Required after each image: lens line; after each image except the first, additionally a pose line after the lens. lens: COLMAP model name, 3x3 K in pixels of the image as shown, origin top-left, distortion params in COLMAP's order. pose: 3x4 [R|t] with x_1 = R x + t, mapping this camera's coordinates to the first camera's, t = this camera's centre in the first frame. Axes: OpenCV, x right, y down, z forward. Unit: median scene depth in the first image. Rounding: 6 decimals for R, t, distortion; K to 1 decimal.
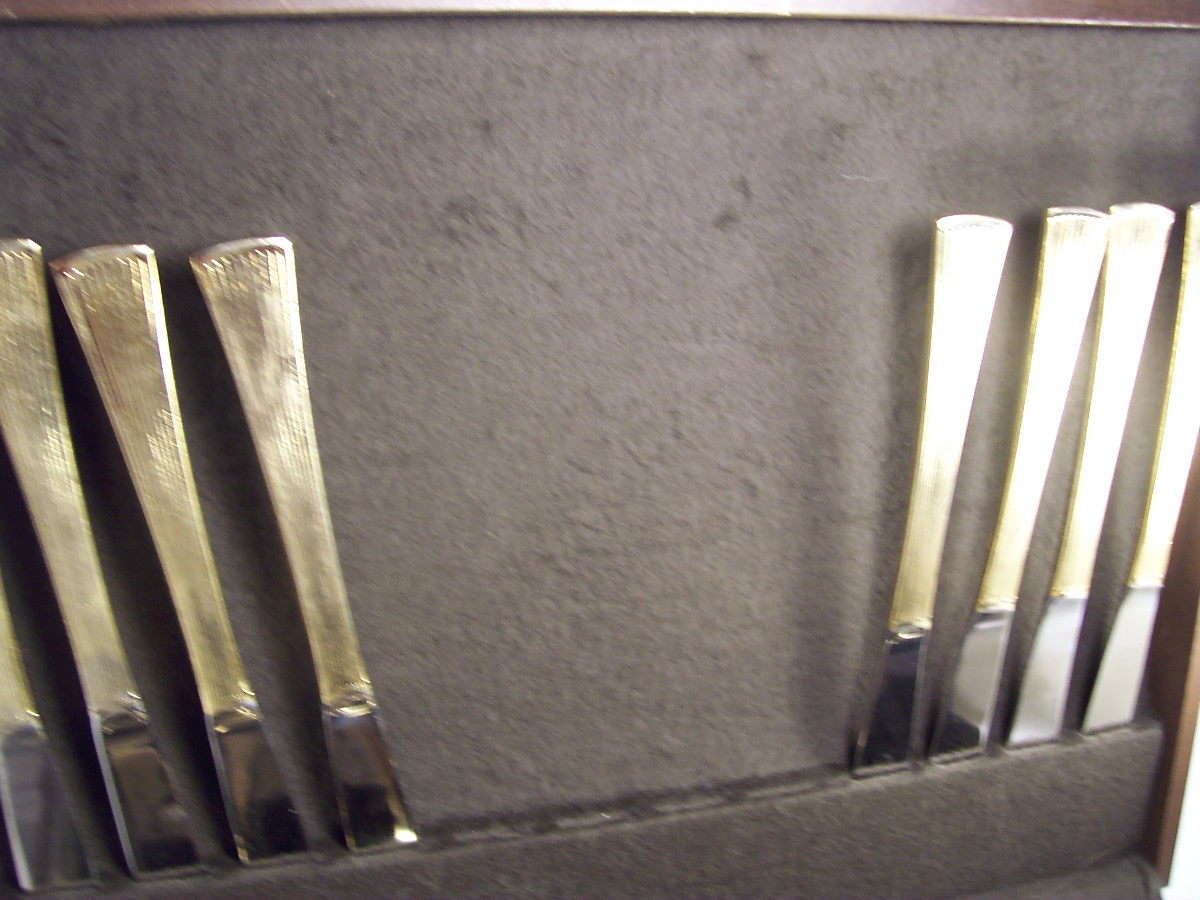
lens RADIAL K [[1317.9, 0, 600.0], [0, 1317.9, 450.0], [0, 0, 1]] dist [-0.208817, 0.212860]
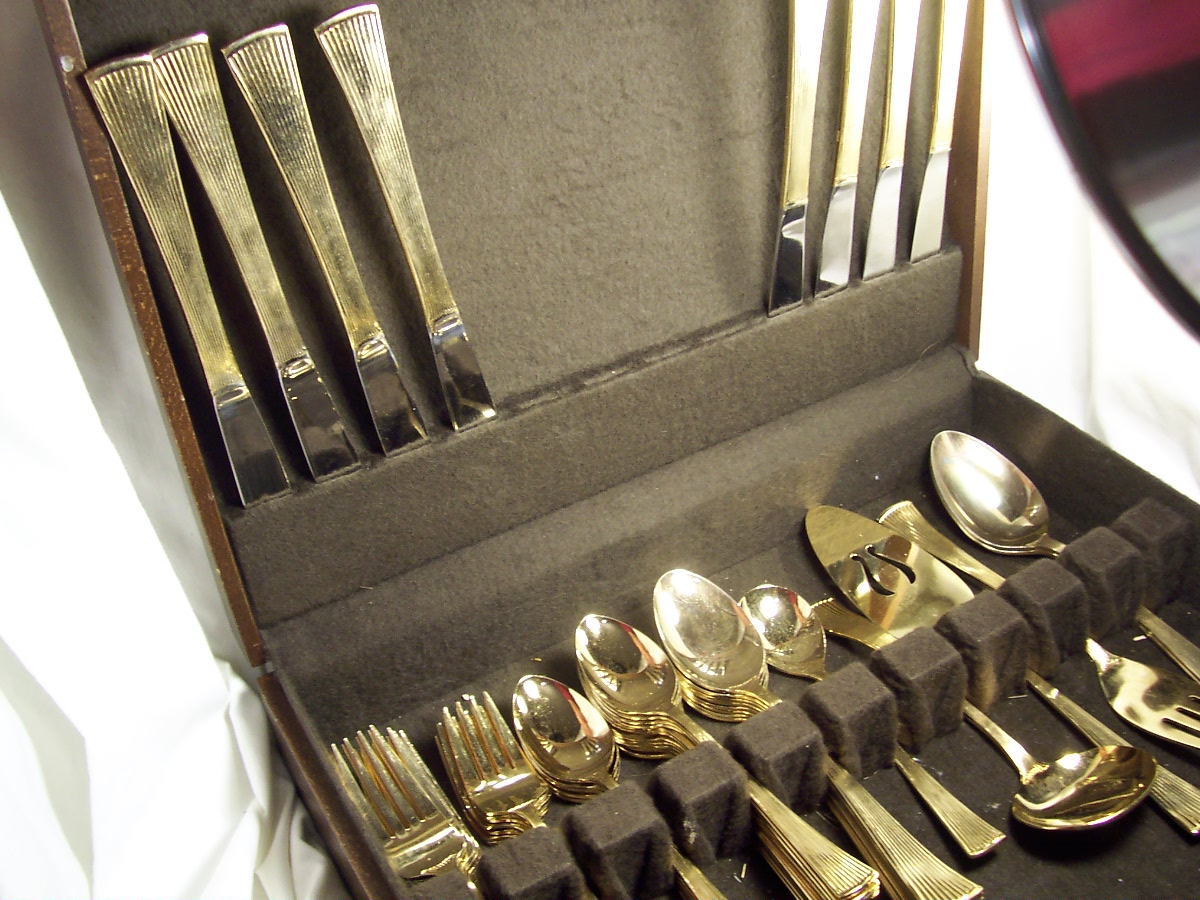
lens RADIAL K [[1317.9, 0, 600.0], [0, 1317.9, 450.0], [0, 0, 1]] dist [-0.208817, 0.212860]
pose [[0.962655, -0.214726, 0.164889, -0.270125], [0.165617, 0.948865, 0.268750, -0.028933], [-0.214165, -0.231405, 0.948992, -0.394978]]
